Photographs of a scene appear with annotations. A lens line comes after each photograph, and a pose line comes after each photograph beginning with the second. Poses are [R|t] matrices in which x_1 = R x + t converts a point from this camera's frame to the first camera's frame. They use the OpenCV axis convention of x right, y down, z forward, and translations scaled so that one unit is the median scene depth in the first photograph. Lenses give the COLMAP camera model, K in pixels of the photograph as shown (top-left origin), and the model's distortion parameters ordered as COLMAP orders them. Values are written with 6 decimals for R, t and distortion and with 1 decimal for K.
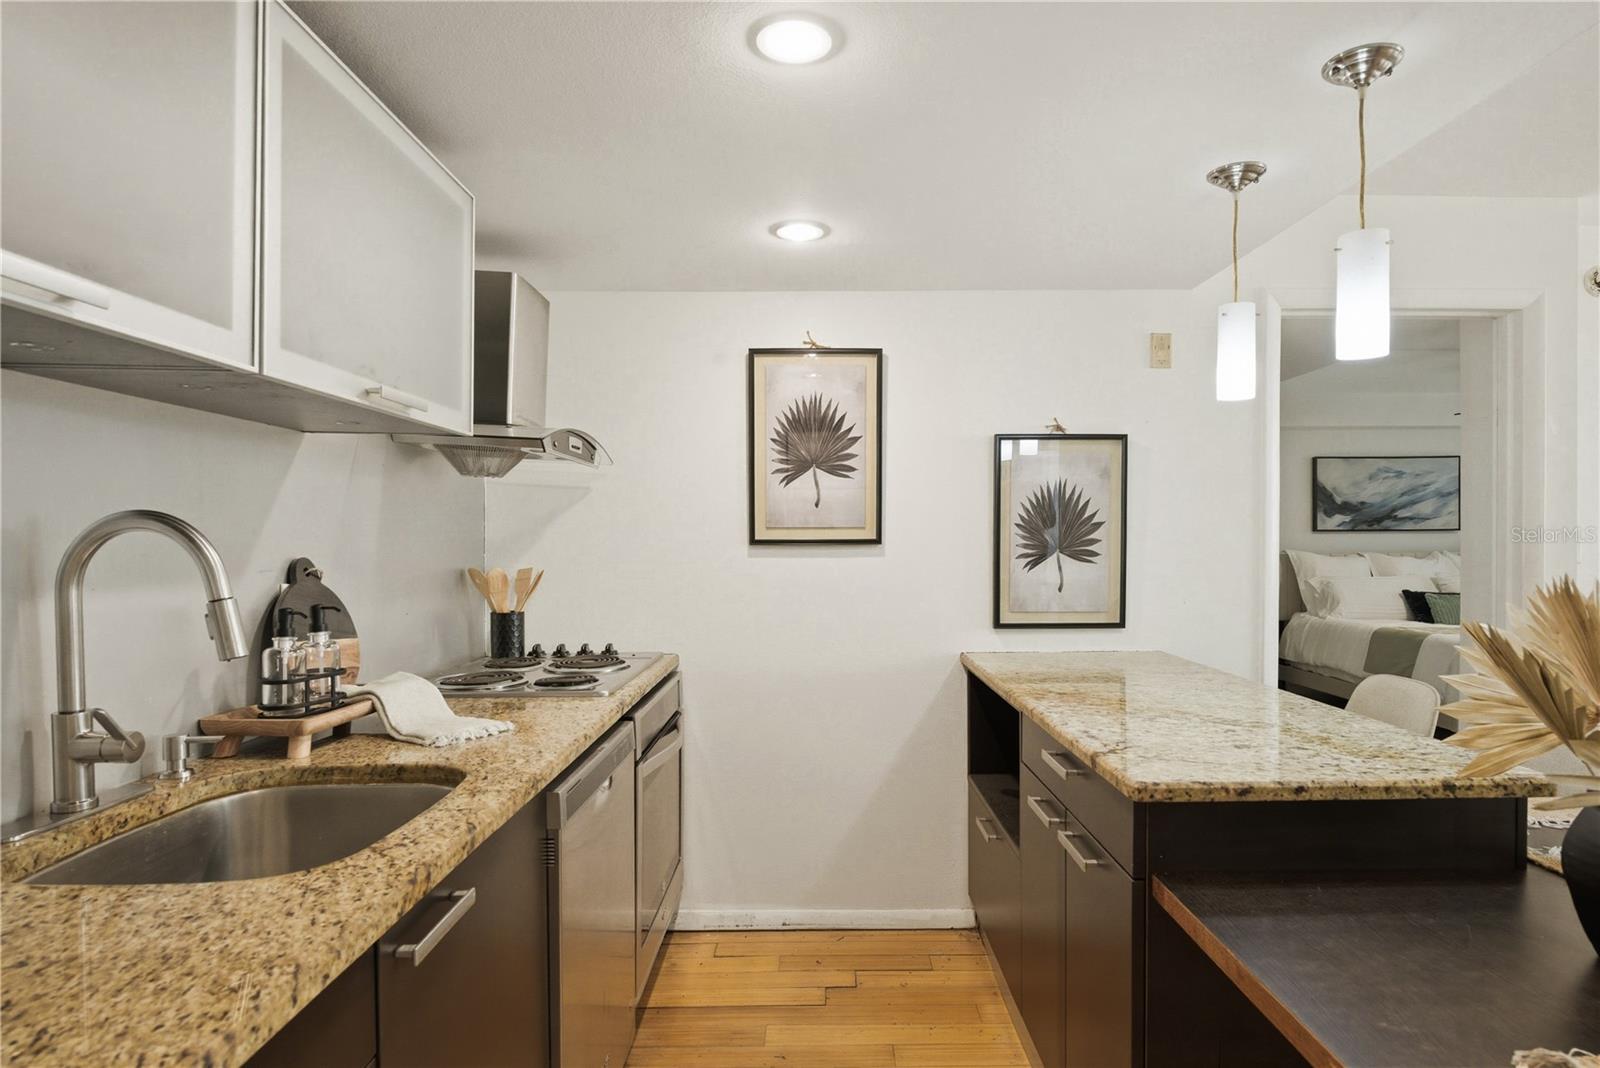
lens RADIAL K [[894.0, 0, 826.7], [0, 894.0, 554.4], [0, 0, 1]] dist [0.007561, -0.008114]
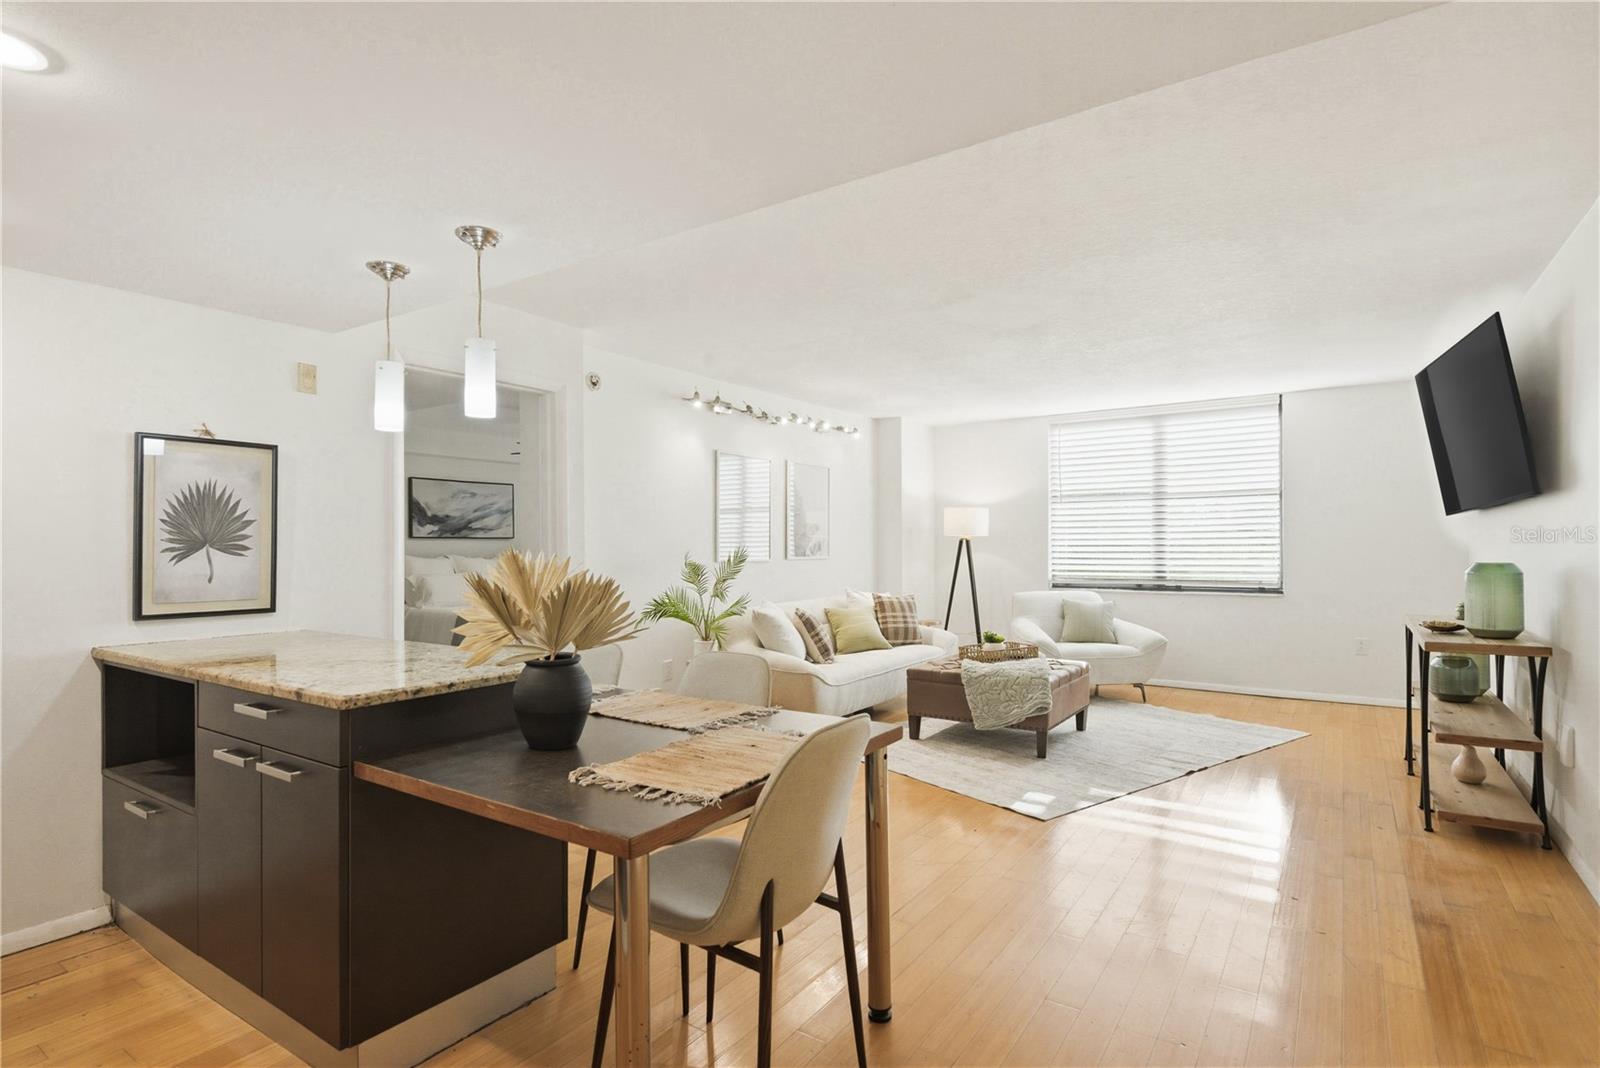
lens RADIAL K [[808.1, 0, 805.6], [0, 808.1, 543.9], [0, 0, 1]] dist [0.005512, -0.001269]
pose [[0.565761, 0.005812, 0.824549, -0.145681], [0.014838, 0.999741, -0.017228, 0.022695], [-0.824436, 0.021981, 0.565528, -0.161980]]
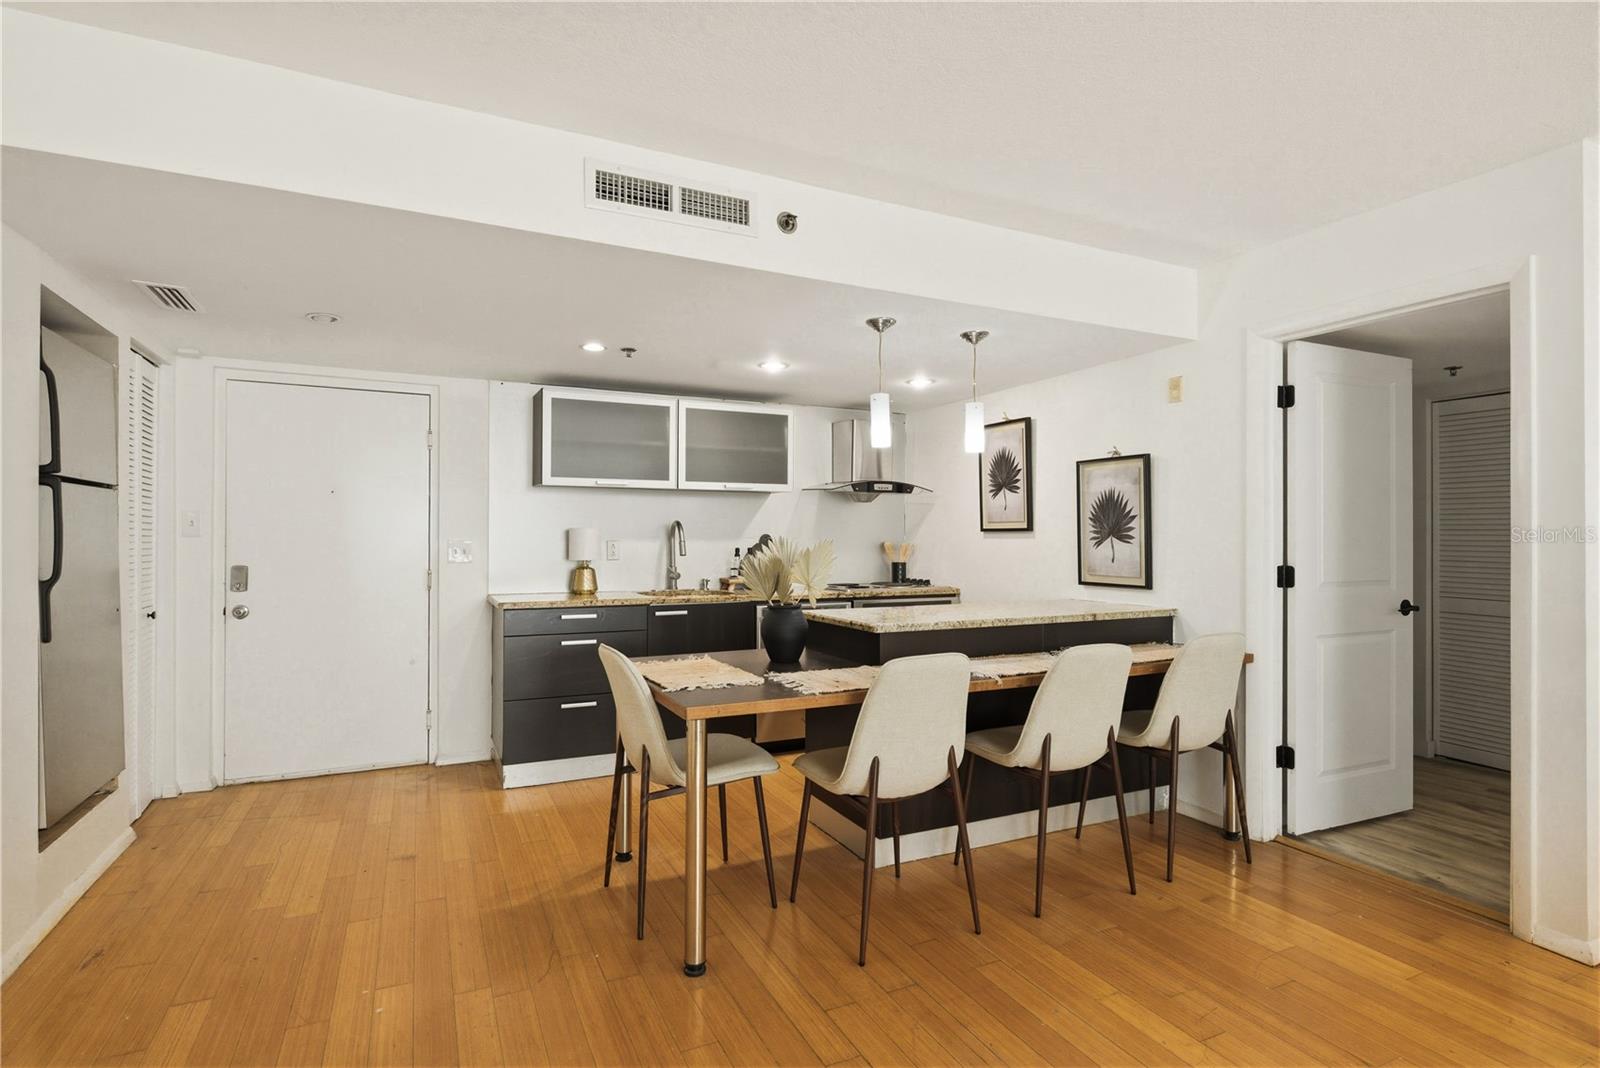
lens RADIAL K [[808.1, 0, 797.3], [0, 808.1, 530.2], [0, 0, 1]] dist [0.005512, -0.001269]
pose [[0.414036, -0.004035, -0.910252, 1.294576], [-0.019414, 0.999724, -0.013263, 0.016042], [0.910053, 0.023163, 0.413843, -0.038747]]
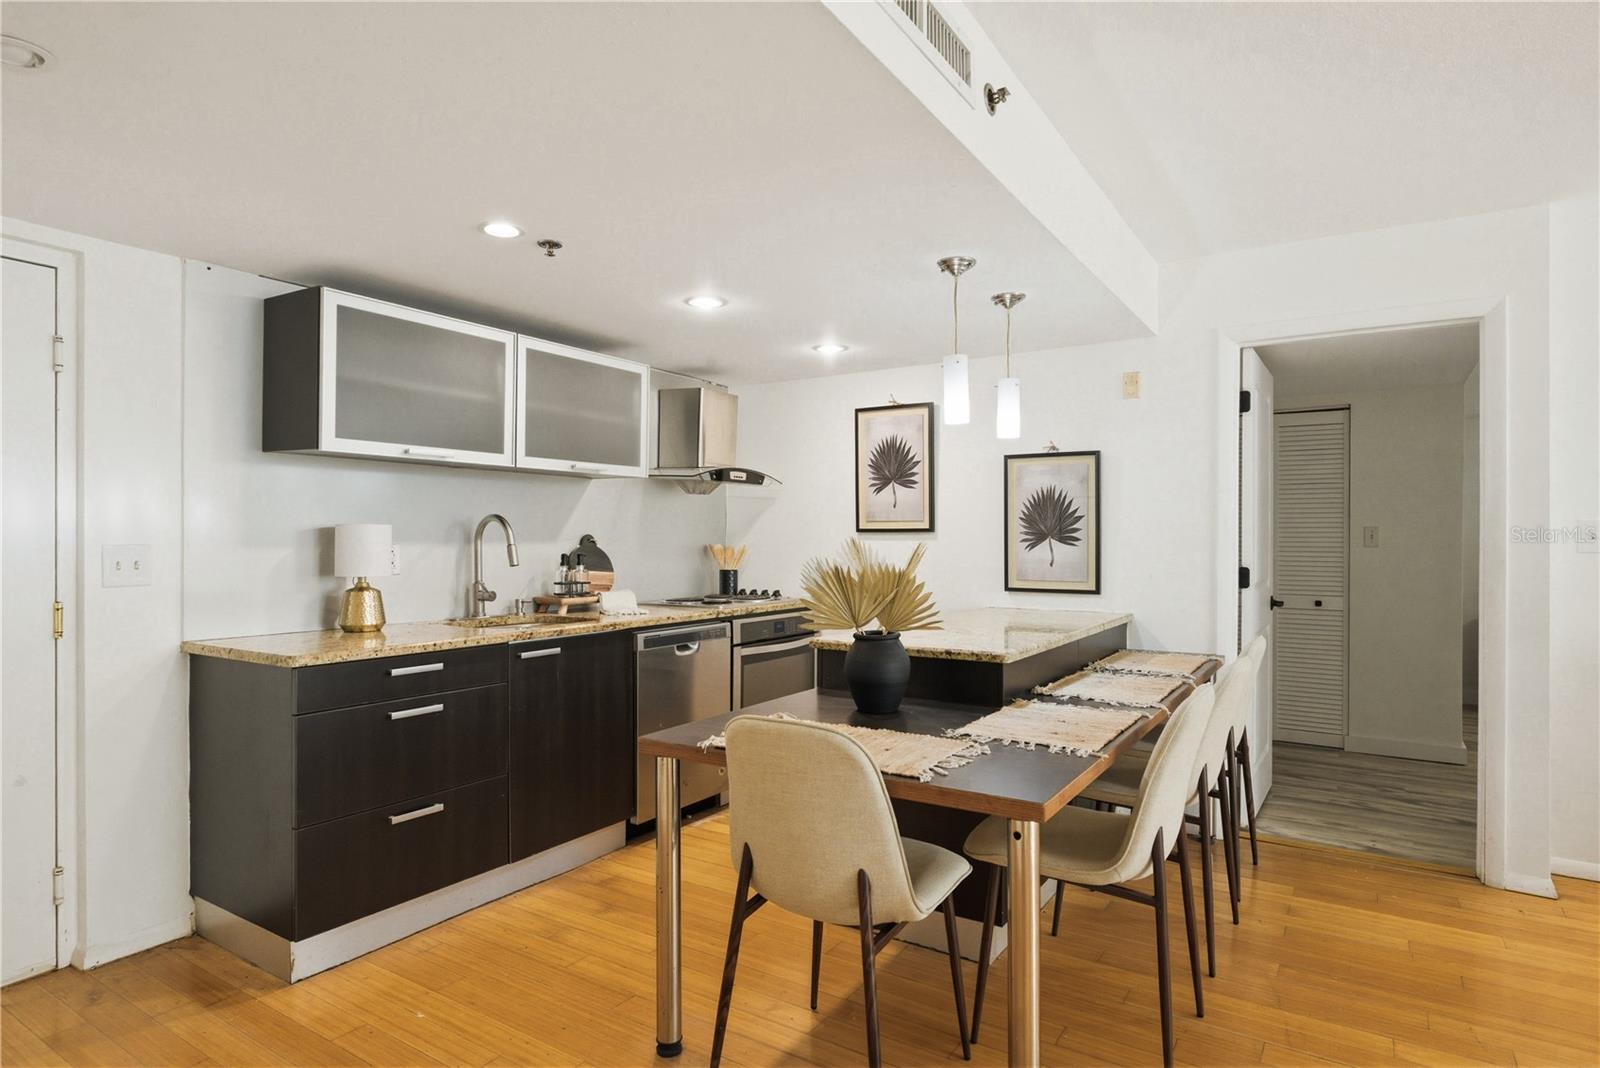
lens RADIAL K [[894.0, 0, 810.2], [0, 894.0, 536.3], [0, 0, 1]] dist [0.007561, -0.008114]
pose [[0.832775, 0.004140, -0.553596, 0.728542], [-0.014814, 0.999781, -0.014809, 0.021627], [0.553414, 0.020534, 0.832654, -0.364729]]
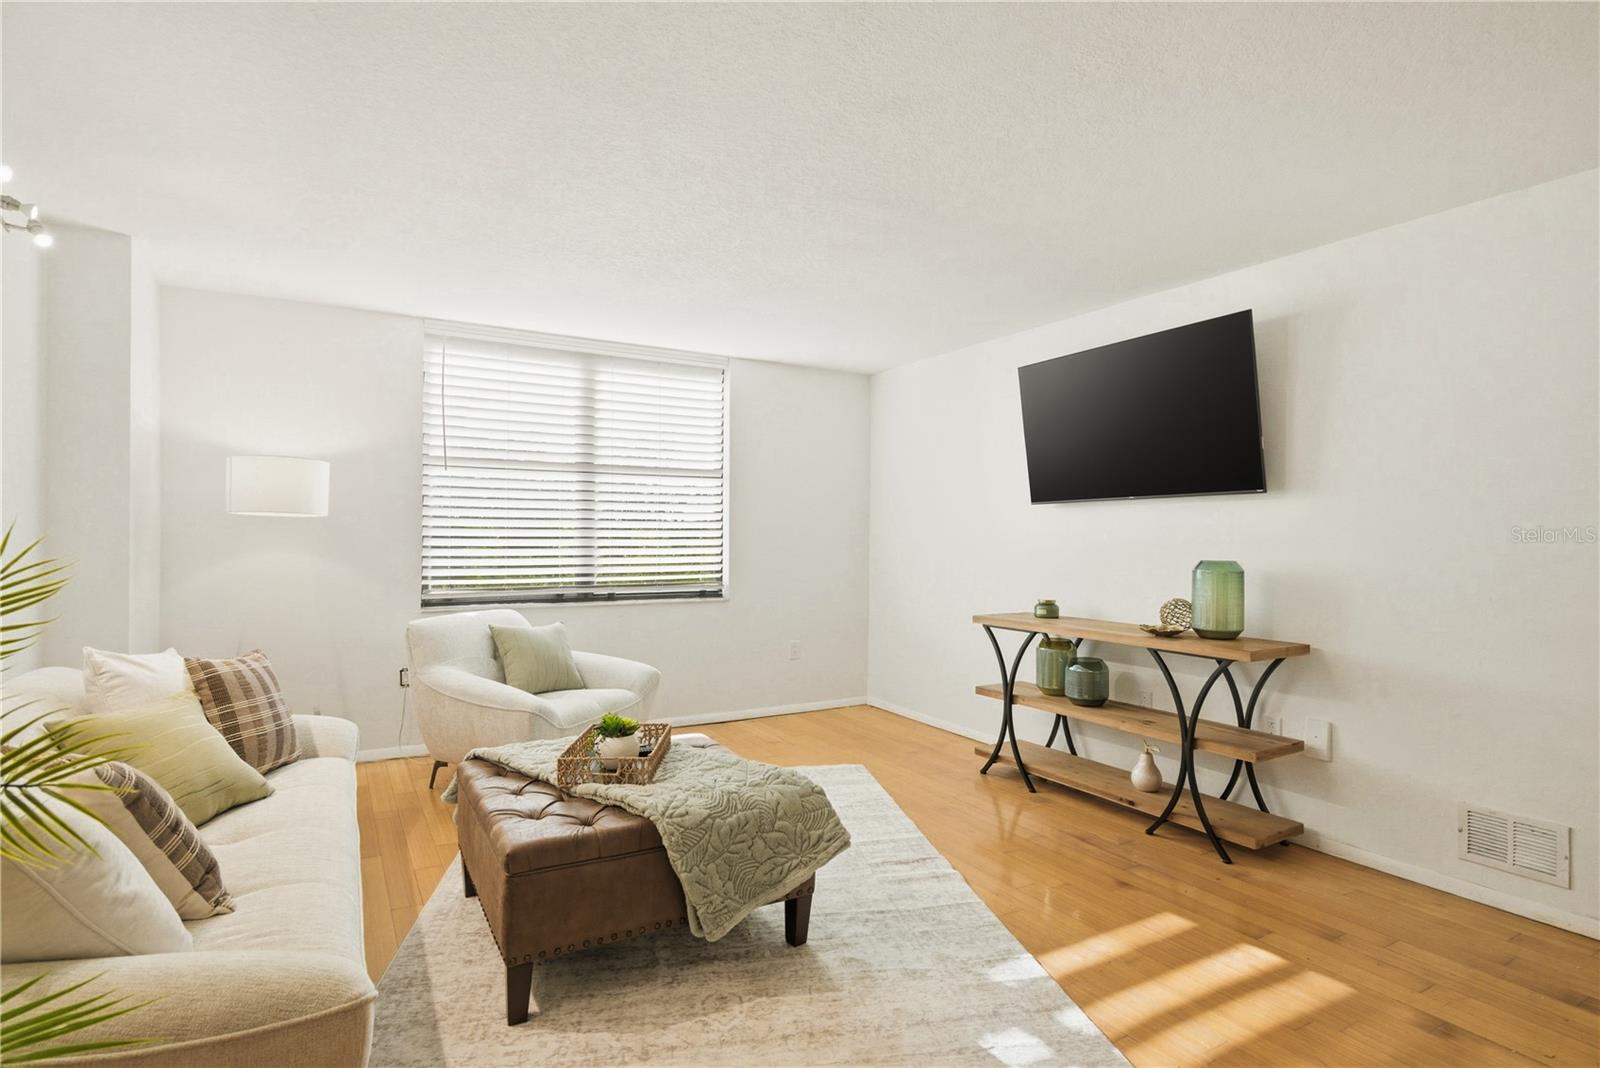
lens RADIAL K [[808.1, 0, 795.8], [0, 808.1, 545.1], [0, 0, 1]] dist [0.005512, -0.001269]
pose [[-0.491178, -0.003037, 0.871054, 0.739421], [0.011199, 0.999889, 0.009802, 0.004151], [-0.870987, 0.014569, -0.491090, 0.803168]]
